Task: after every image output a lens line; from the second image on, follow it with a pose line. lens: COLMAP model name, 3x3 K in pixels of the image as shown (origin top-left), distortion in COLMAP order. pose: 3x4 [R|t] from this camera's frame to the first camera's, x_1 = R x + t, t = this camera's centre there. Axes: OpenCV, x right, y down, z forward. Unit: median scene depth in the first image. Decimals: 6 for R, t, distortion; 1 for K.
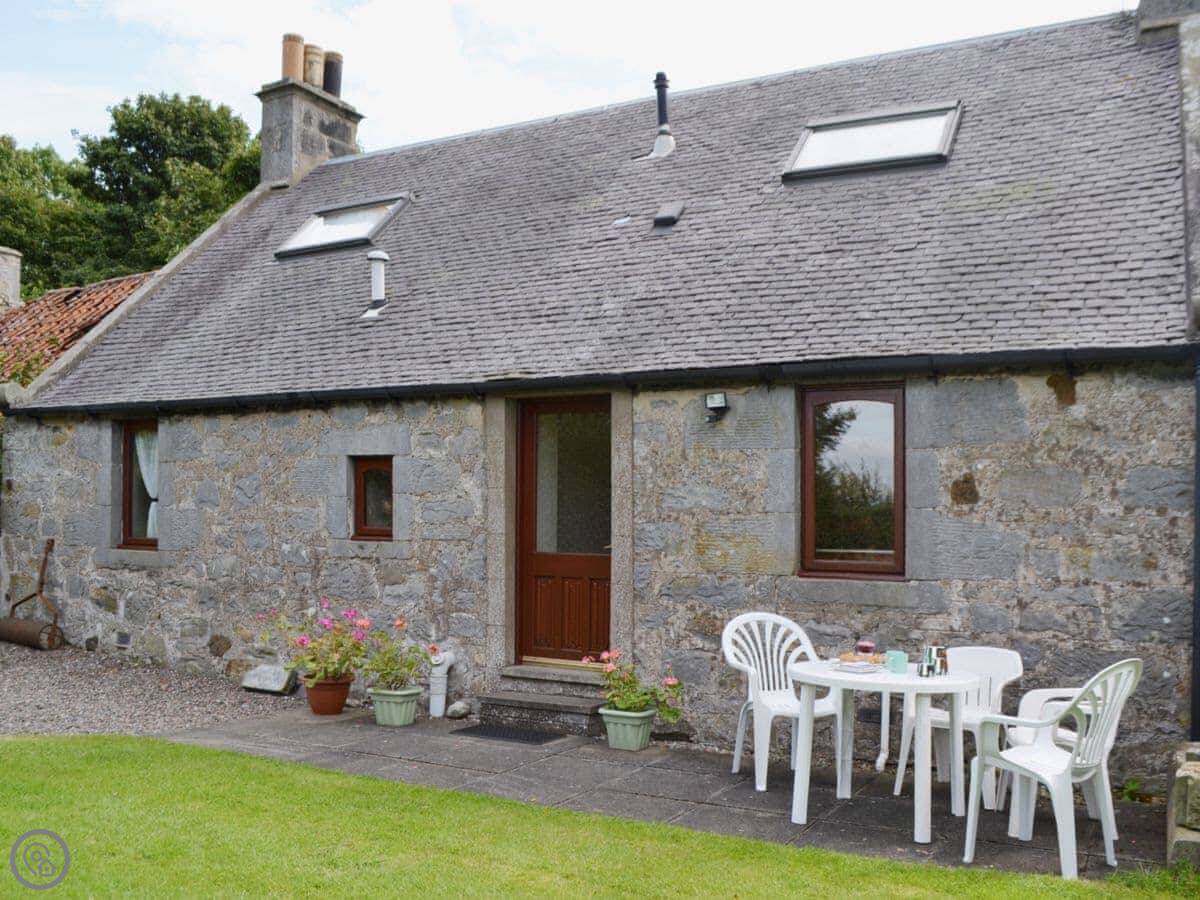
lens RADIAL K [[1060.1, 0, 609.5], [0, 1060.1, 450.5], [0, 0, 1]] dist [-0.092998, 0.009103]
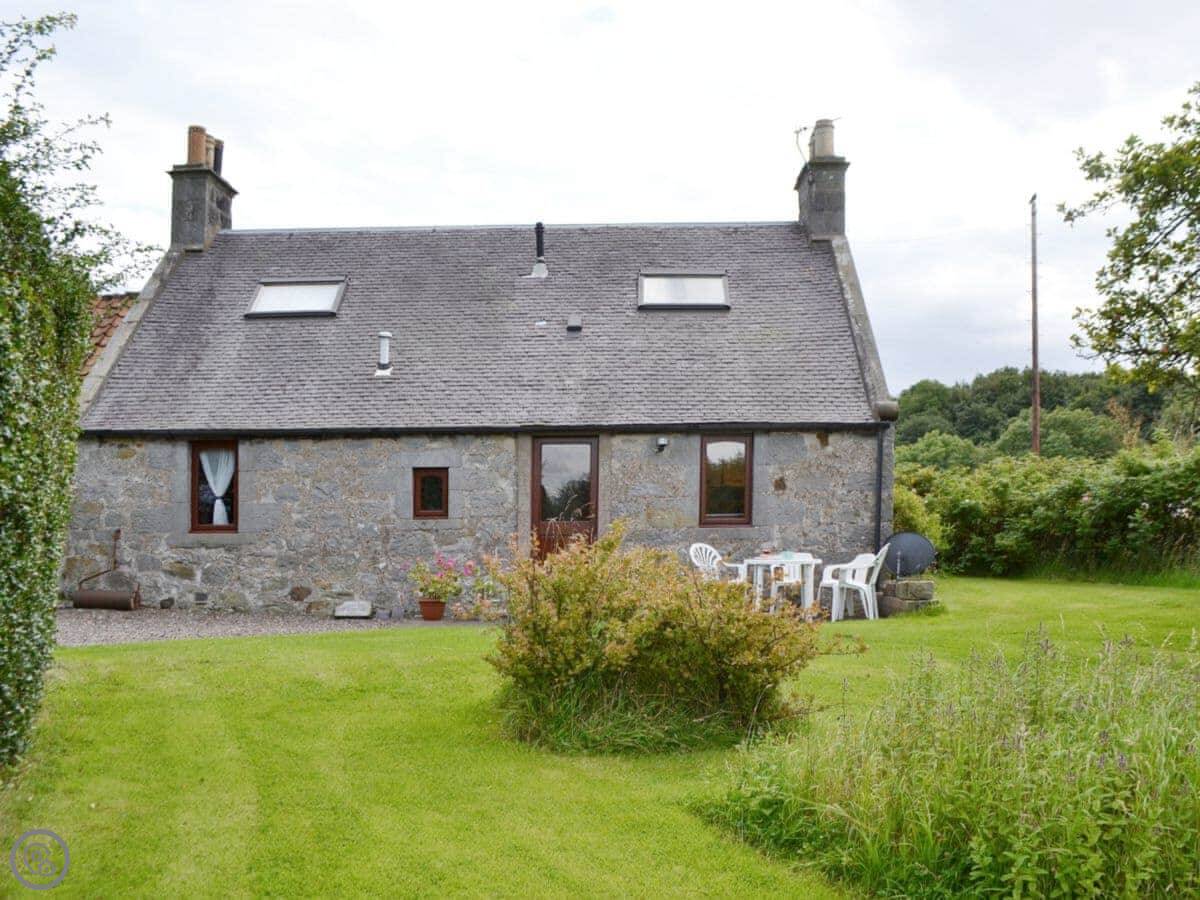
lens RADIAL K [[1060.1, 0, 609.5], [0, 1060.1, 450.5], [0, 0, 1]] dist [-0.092998, 0.009103]
pose [[0.888707, -0.002393, 0.458470, -0.714952], [-0.004186, 0.999902, 0.013333, -0.043520], [-0.458457, -0.013768, 0.888610, -0.579974]]
